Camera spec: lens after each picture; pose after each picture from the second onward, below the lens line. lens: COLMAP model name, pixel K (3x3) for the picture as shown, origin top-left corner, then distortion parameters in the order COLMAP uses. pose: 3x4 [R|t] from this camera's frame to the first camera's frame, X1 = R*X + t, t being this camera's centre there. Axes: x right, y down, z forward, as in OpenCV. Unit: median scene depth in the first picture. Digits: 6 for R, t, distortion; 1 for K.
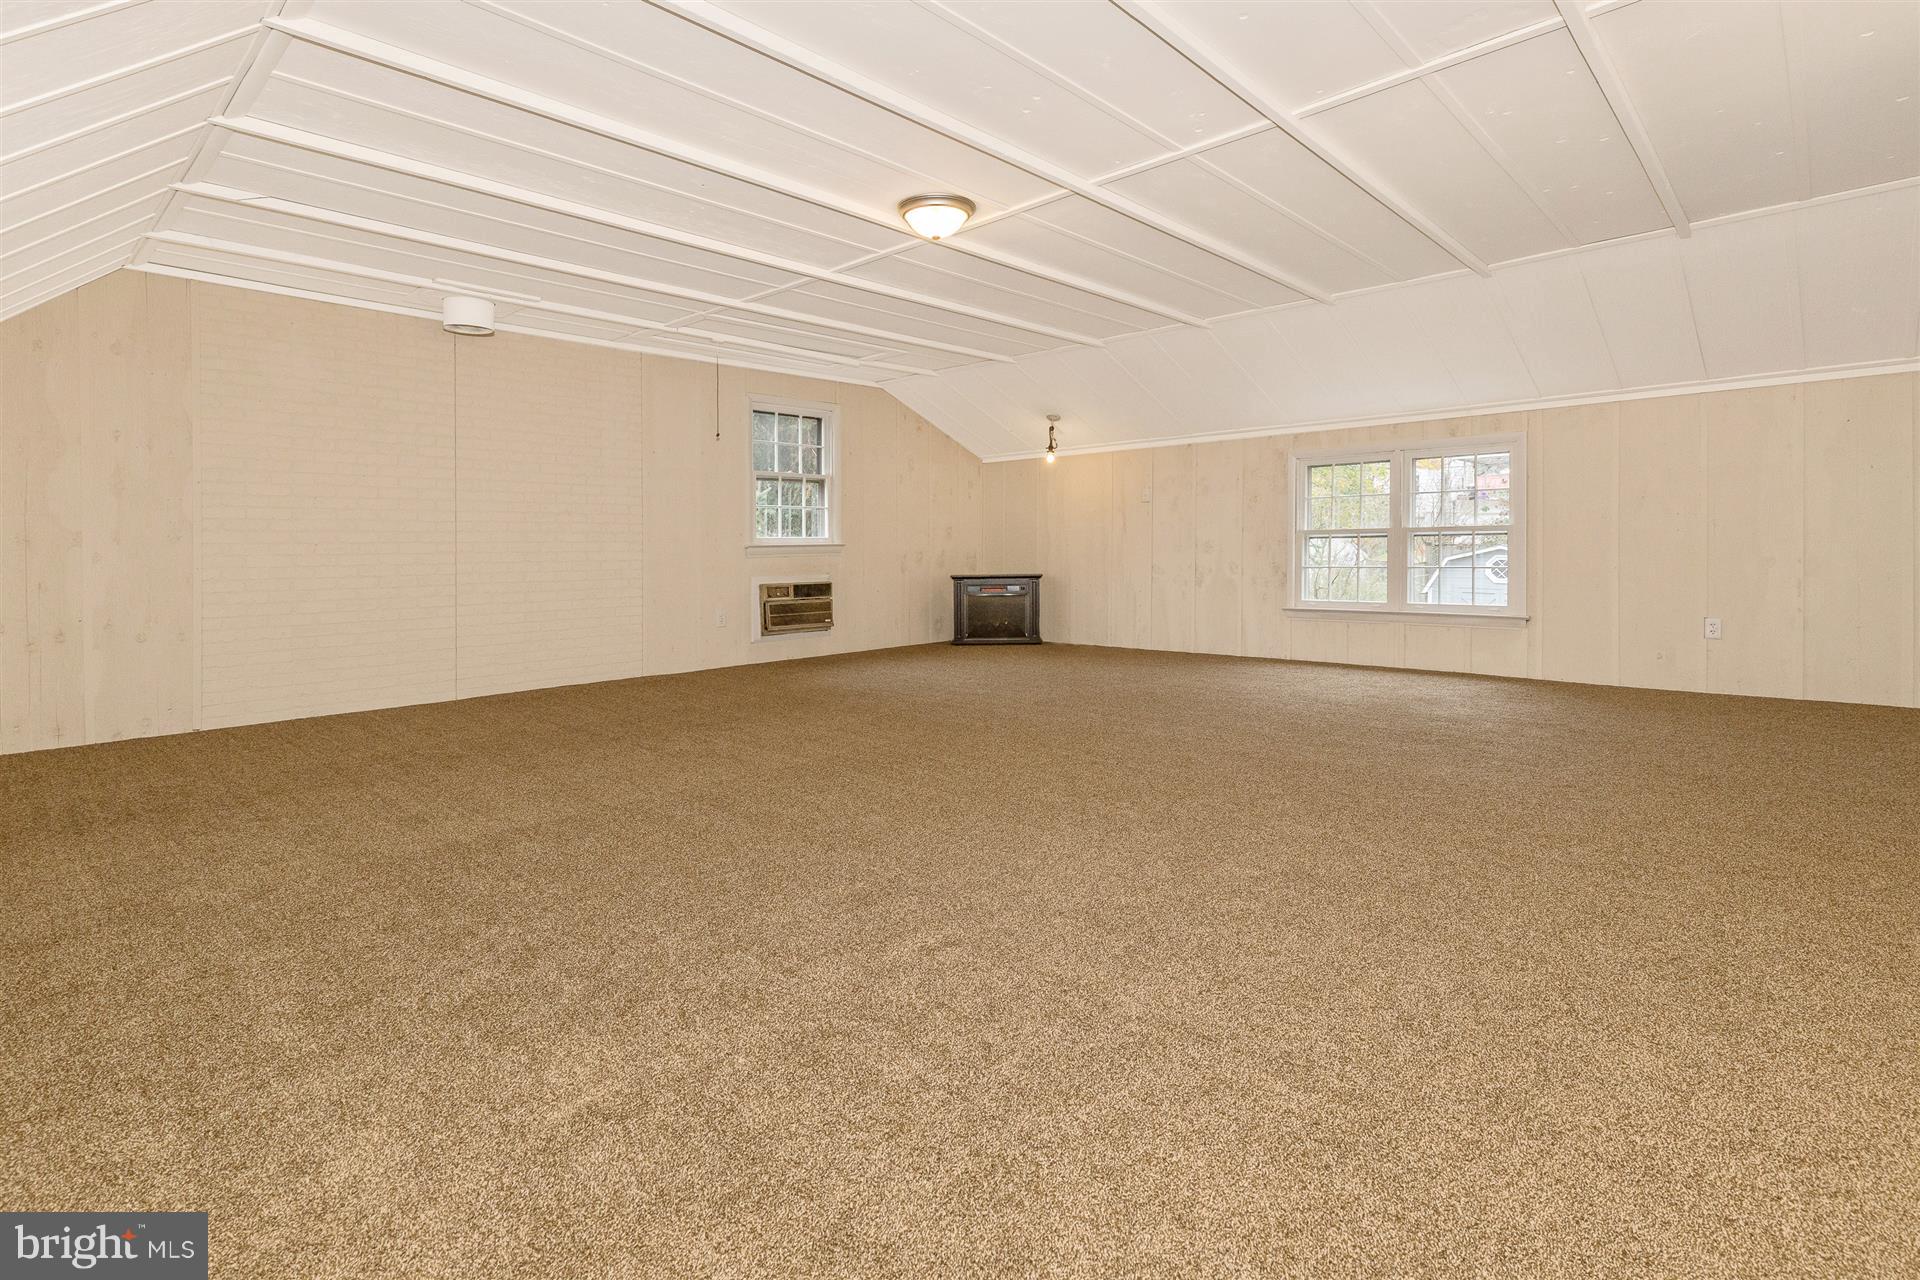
lens RADIAL K [[901.9, 0, 952.3], [0, 901.9, 627.8], [0, 0, 1]] dist [0.003800, -0.000567]
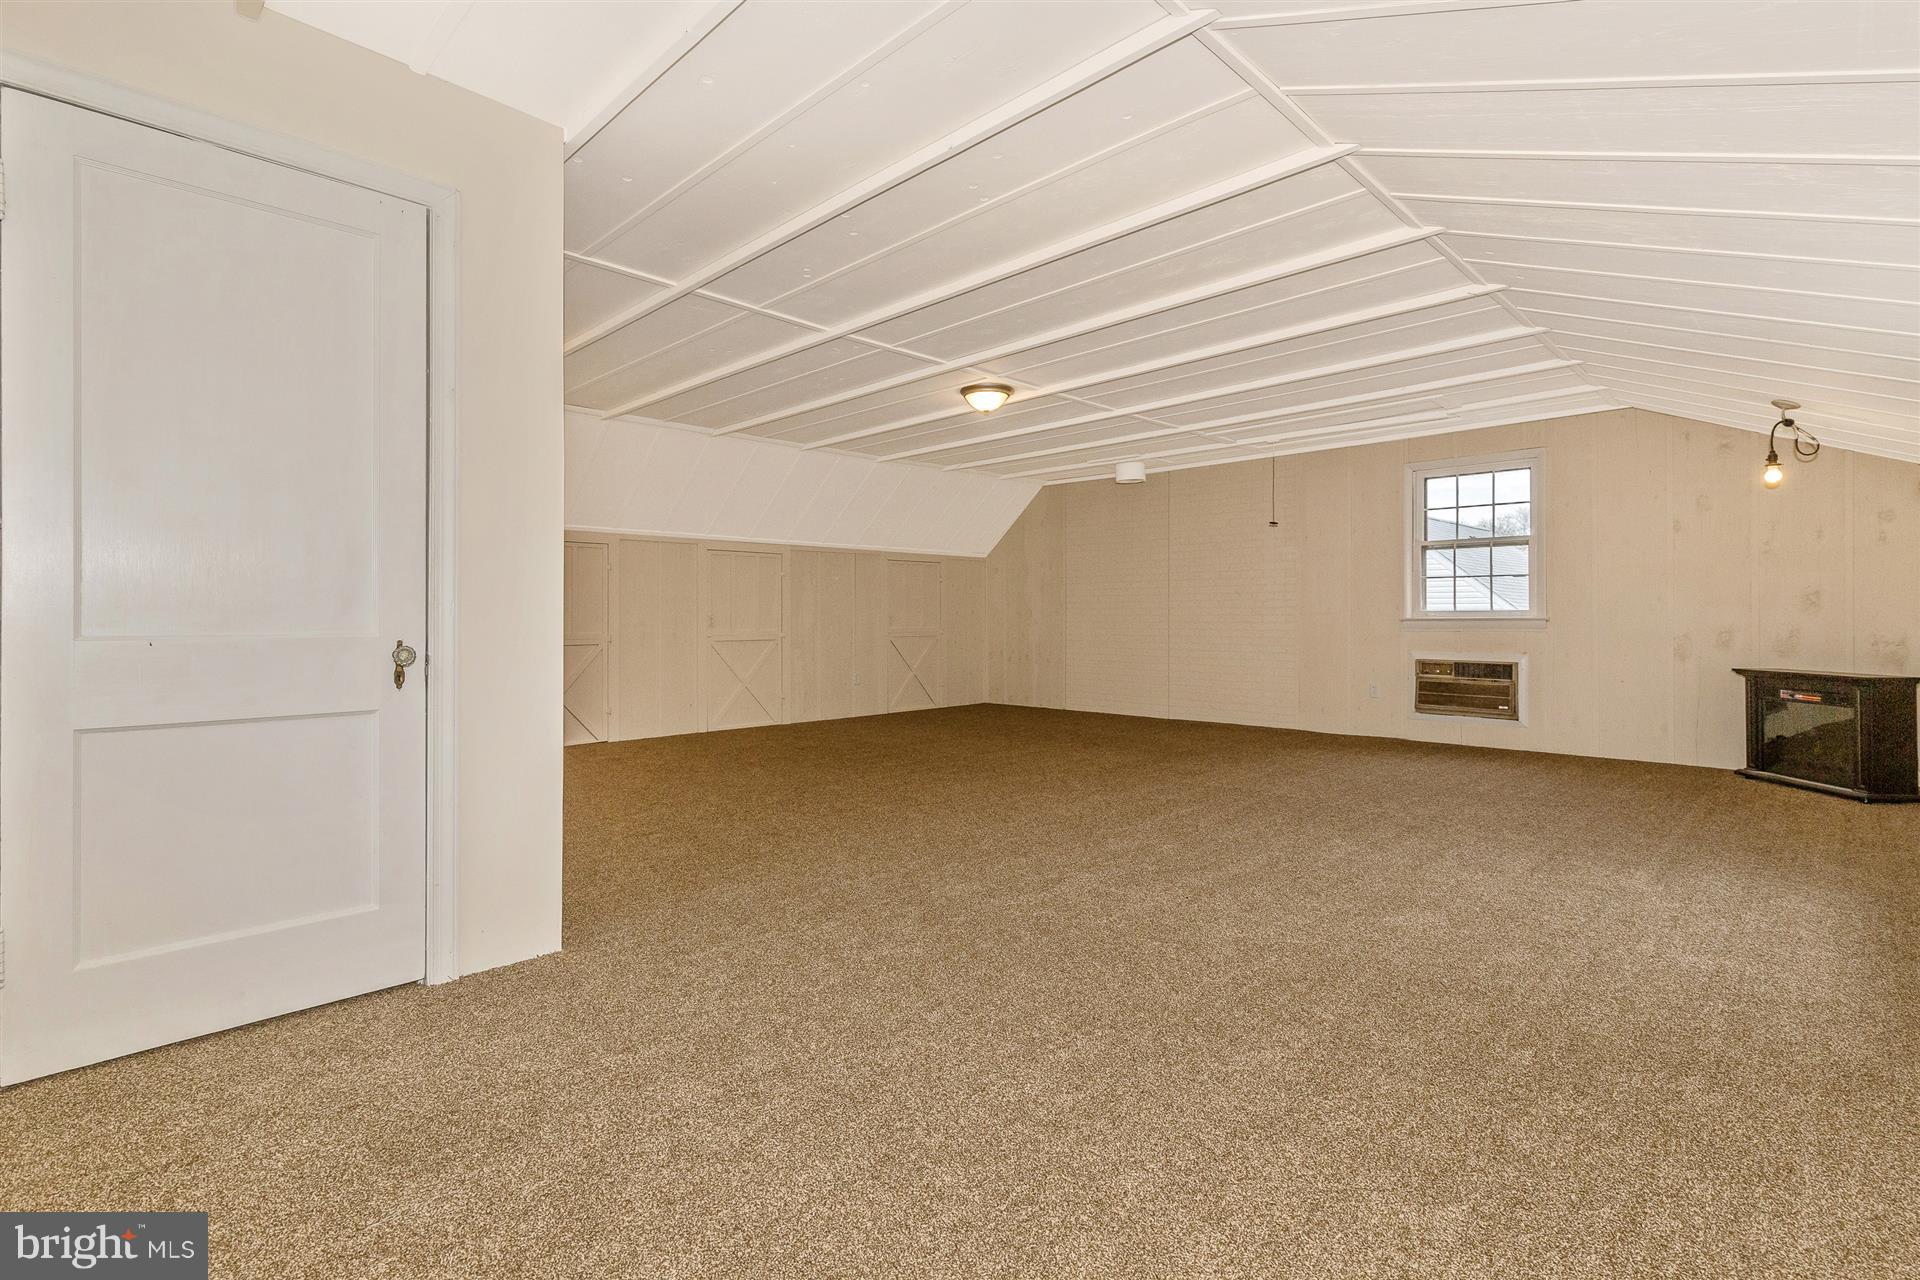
lens RADIAL K [[901.9, 0, 952.3], [0, 901.9, 627.8], [0, 0, 1]] dist [0.003800, -0.000567]
pose [[-0.007825, 0.020427, -0.999761, 0.727119], [-0.091732, 0.995561, 0.021059, -0.054529], [0.995753, 0.091875, -0.005917, 0.497938]]
